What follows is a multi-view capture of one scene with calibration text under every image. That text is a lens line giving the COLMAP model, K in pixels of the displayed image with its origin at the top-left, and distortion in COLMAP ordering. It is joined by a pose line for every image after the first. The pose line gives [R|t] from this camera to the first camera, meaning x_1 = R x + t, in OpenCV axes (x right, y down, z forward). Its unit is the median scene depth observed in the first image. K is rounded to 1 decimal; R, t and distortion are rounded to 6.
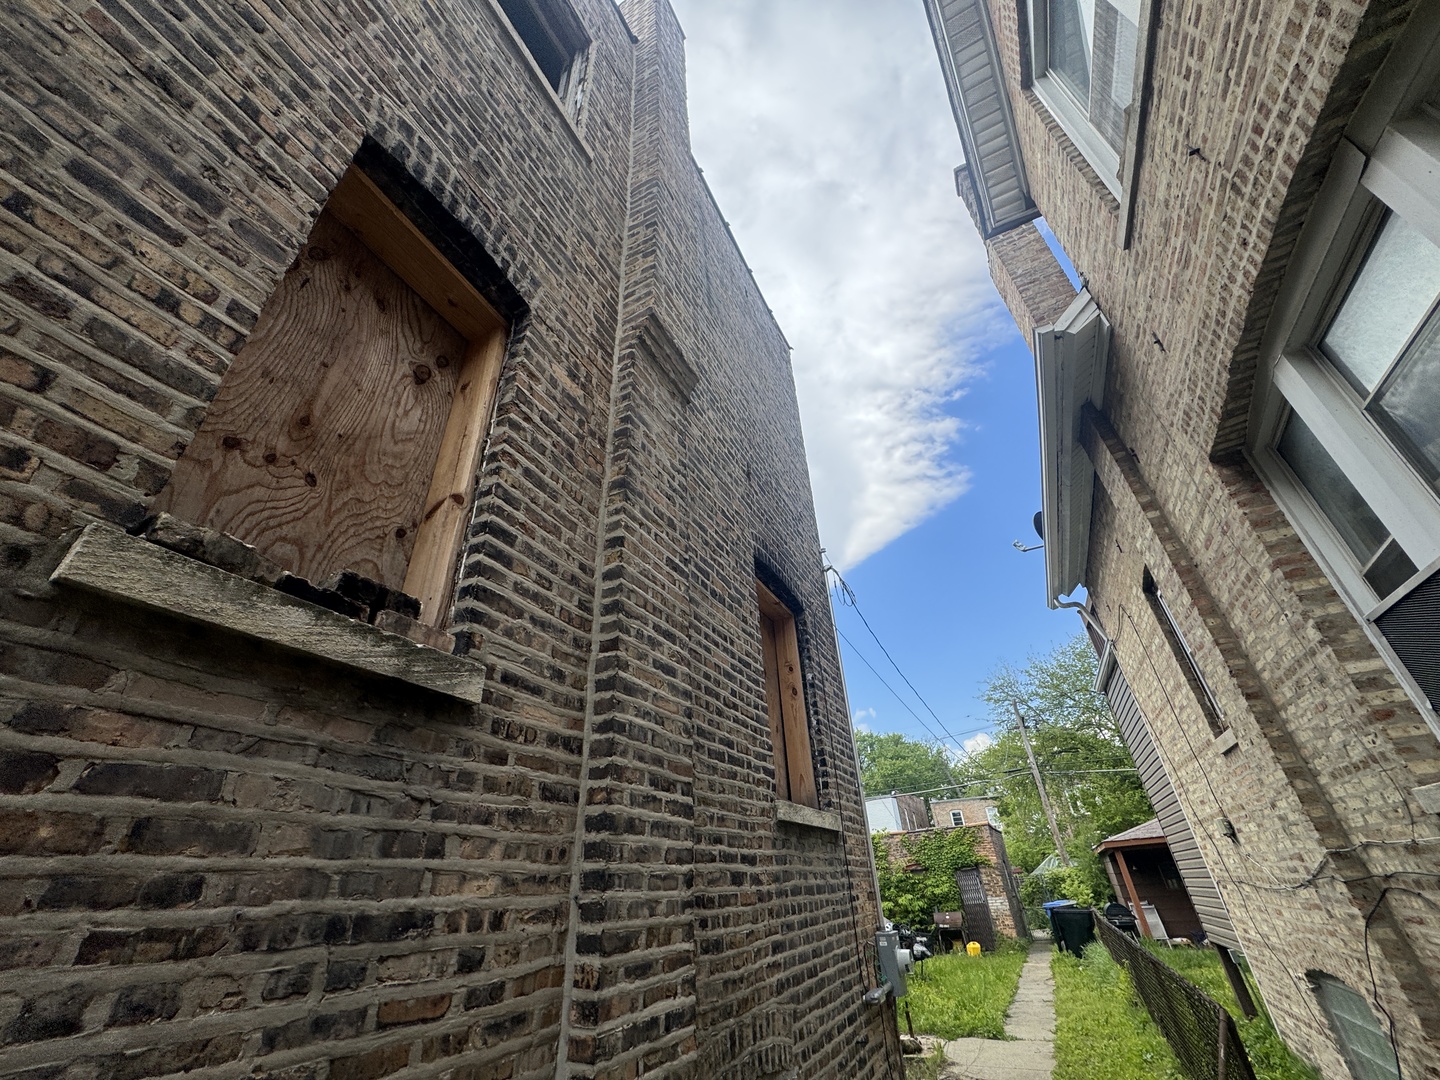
lens RADIAL K [[573.6, 0, 720.4], [0, 573.6, 536.7], [0, 0, 1]] dist [-0.006488, 0.000010]
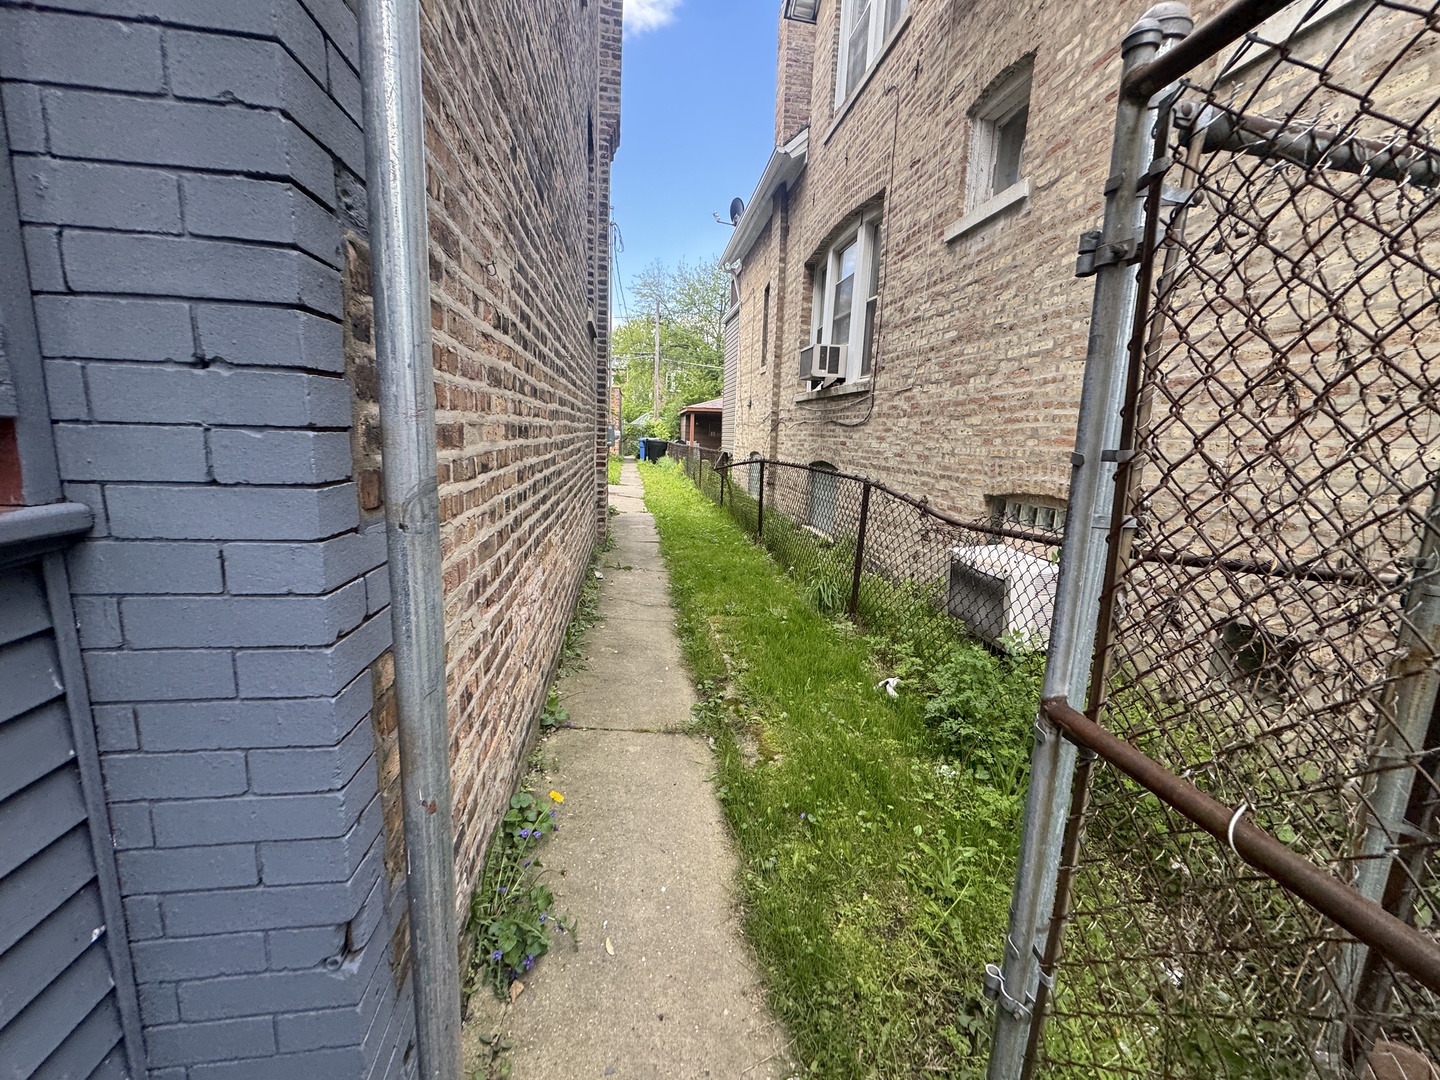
lens RADIAL K [[573.6, 0, 720.4], [0, 573.6, 536.7], [0, 0, 1]] dist [-0.006488, 0.000010]
pose [[0.810747, -0.018891, 0.585092, -0.180197], [-0.377655, 0.746799, 0.547419, -0.097564], [-0.447288, -0.664781, 0.598331, -0.218810]]
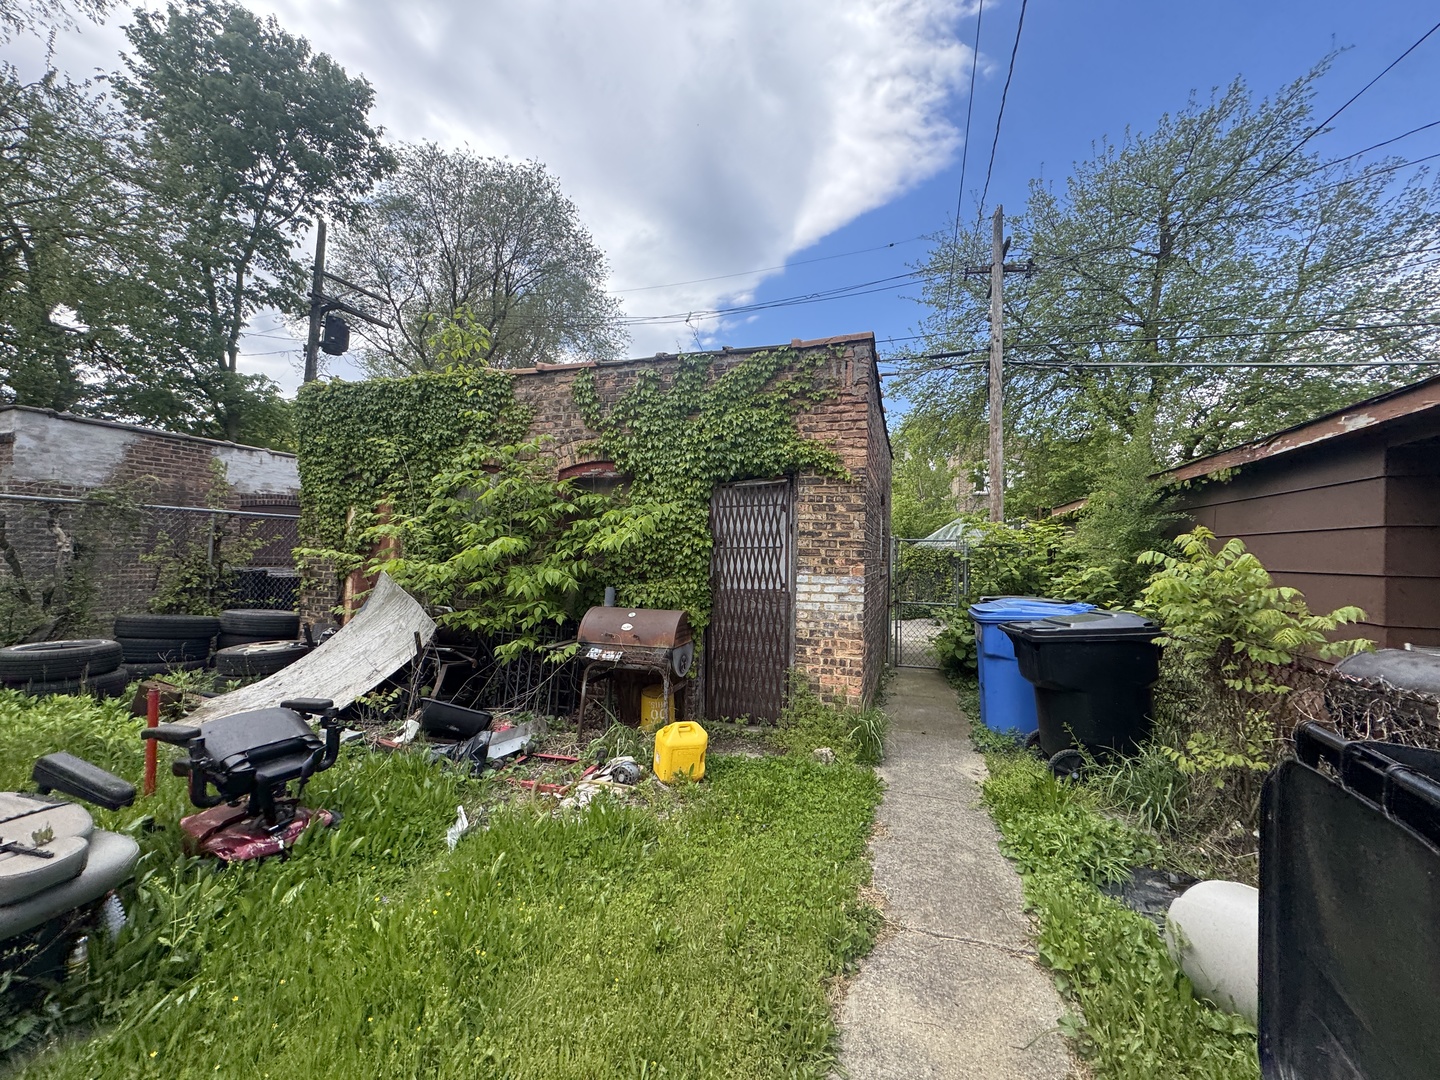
lens RADIAL K [[573.6, 0, 720.4], [0, 573.6, 536.7], [0, 0, 1]] dist [-0.006488, 0.000010]
pose [[0.985174, 0.080295, 0.151605, 0.394530], [-0.145567, 0.858890, 0.491038, 0.494552], [-0.090784, -0.505827, 0.857845, 0.789829]]
